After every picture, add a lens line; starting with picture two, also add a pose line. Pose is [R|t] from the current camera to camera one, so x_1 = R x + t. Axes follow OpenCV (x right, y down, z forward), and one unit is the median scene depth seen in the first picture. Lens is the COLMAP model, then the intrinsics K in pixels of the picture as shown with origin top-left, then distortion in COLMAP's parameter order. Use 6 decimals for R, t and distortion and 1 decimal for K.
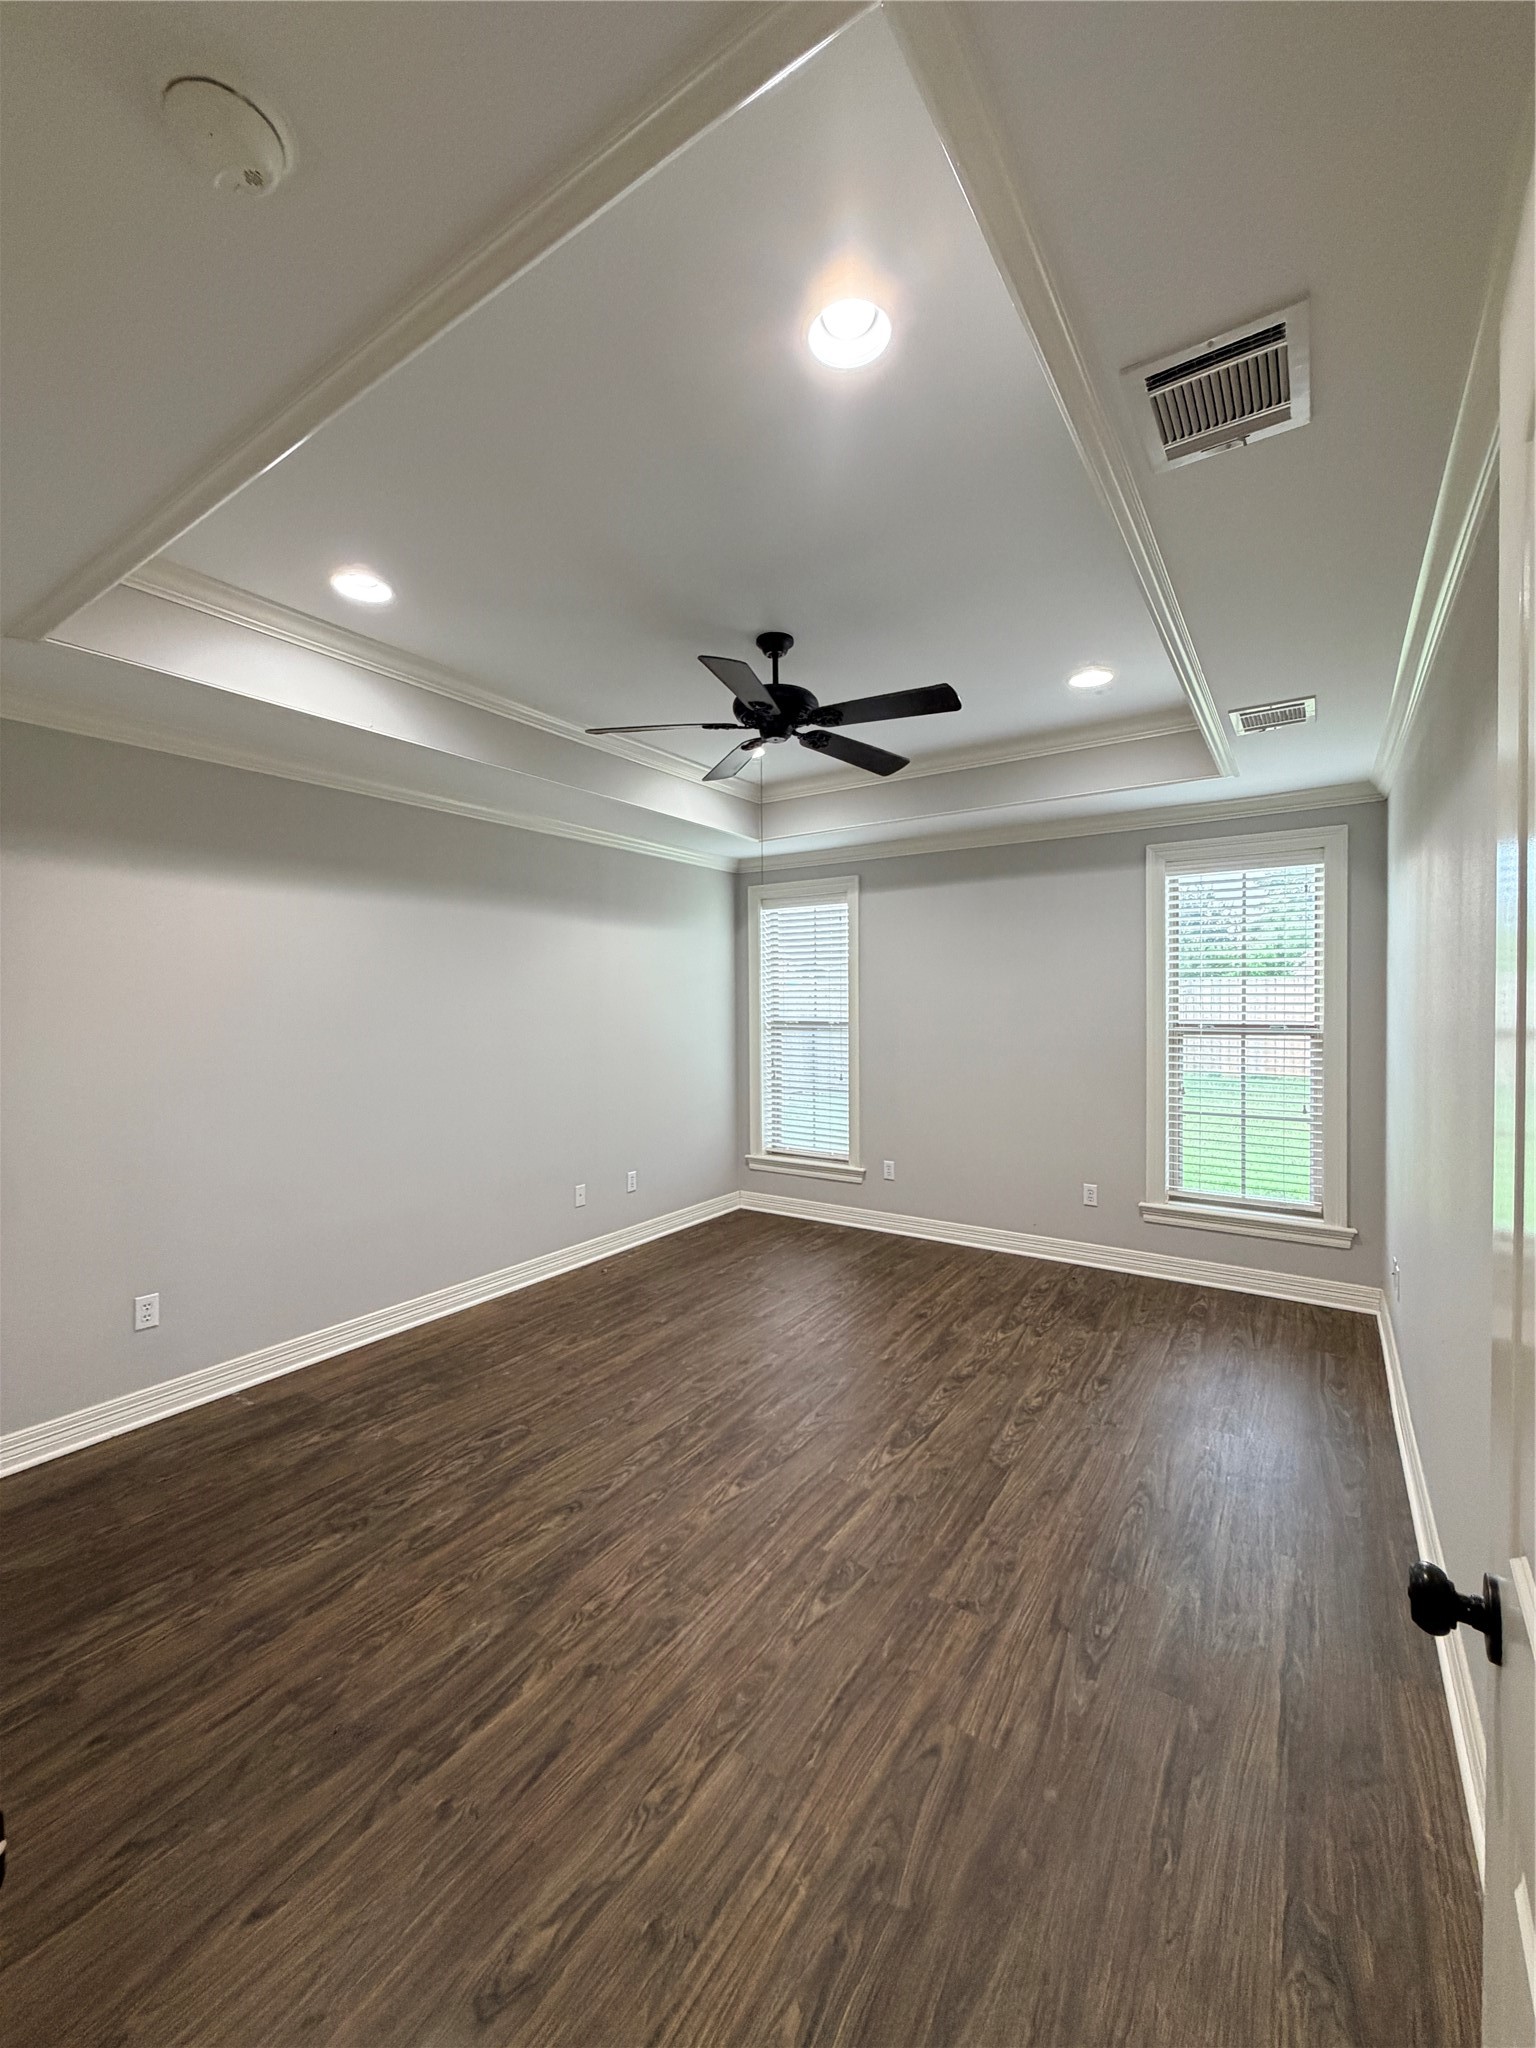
lens RADIAL K [[815.2, 0, 755.2], [0, 815.2, 1021.5], [0, 0, 1]] dist [0.000193, -0.000094]
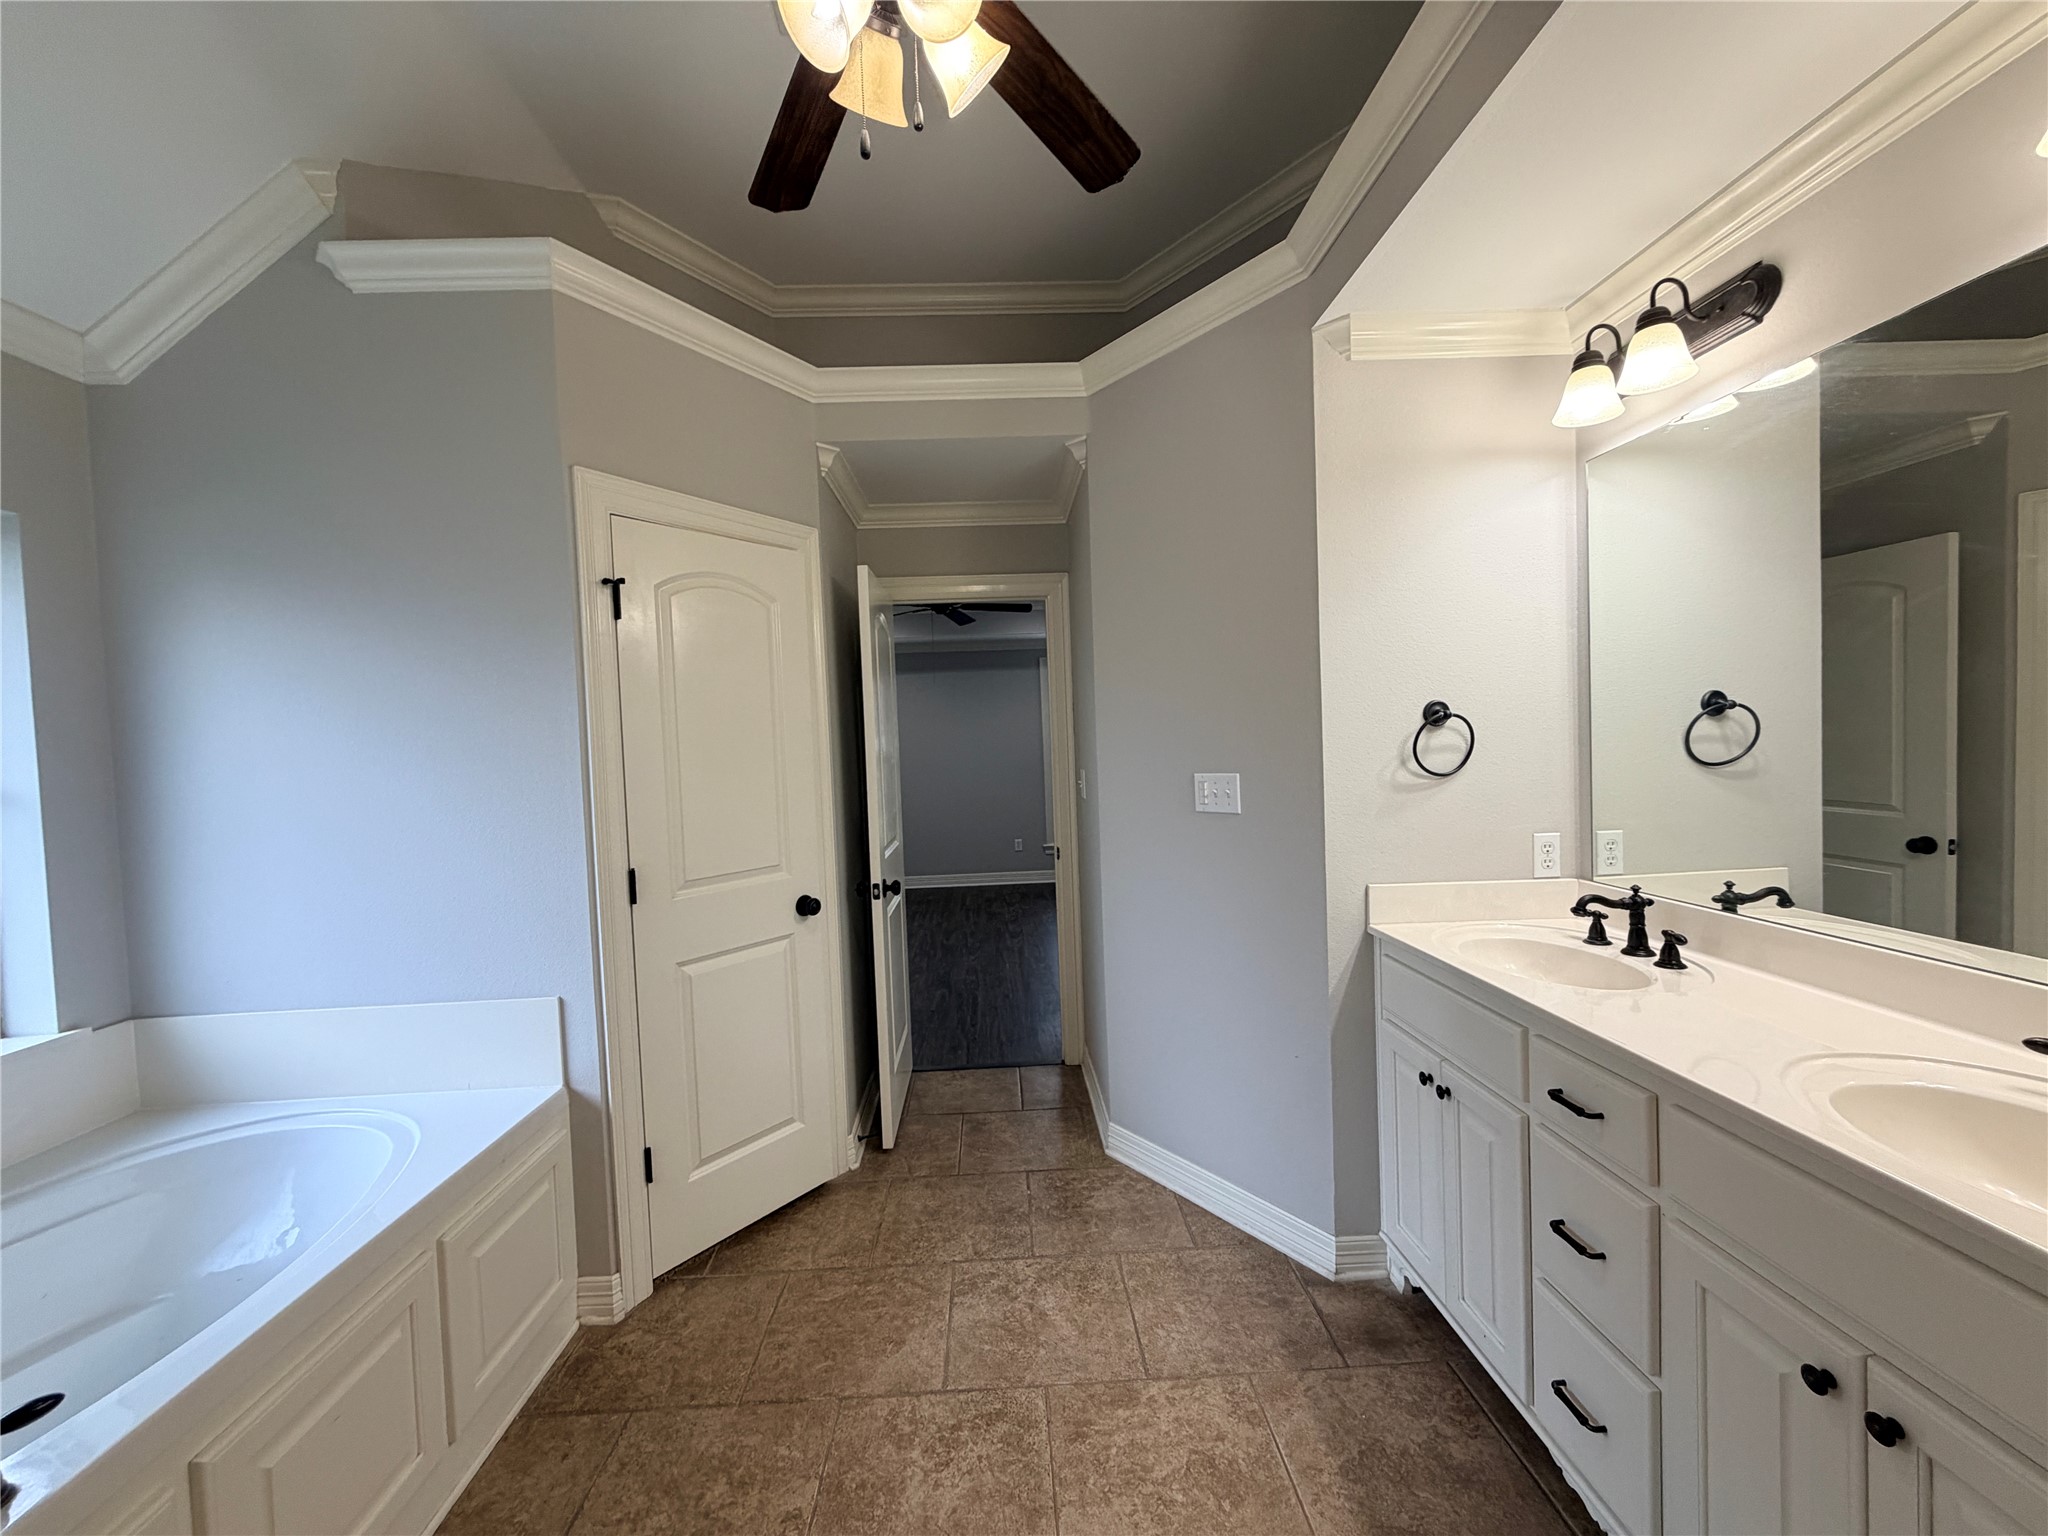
lens RADIAL K [[815.2, 0, 1023.0], [0, 815.2, 768.3], [0, 0, 1]] dist [0.000193, -0.000094]
pose [[0.801204, -0.040727, 0.597004, -1.147263], [0.044657, 0.998969, 0.008217, 0.041212], [-0.596723, 0.020077, 0.802196, -0.830998]]
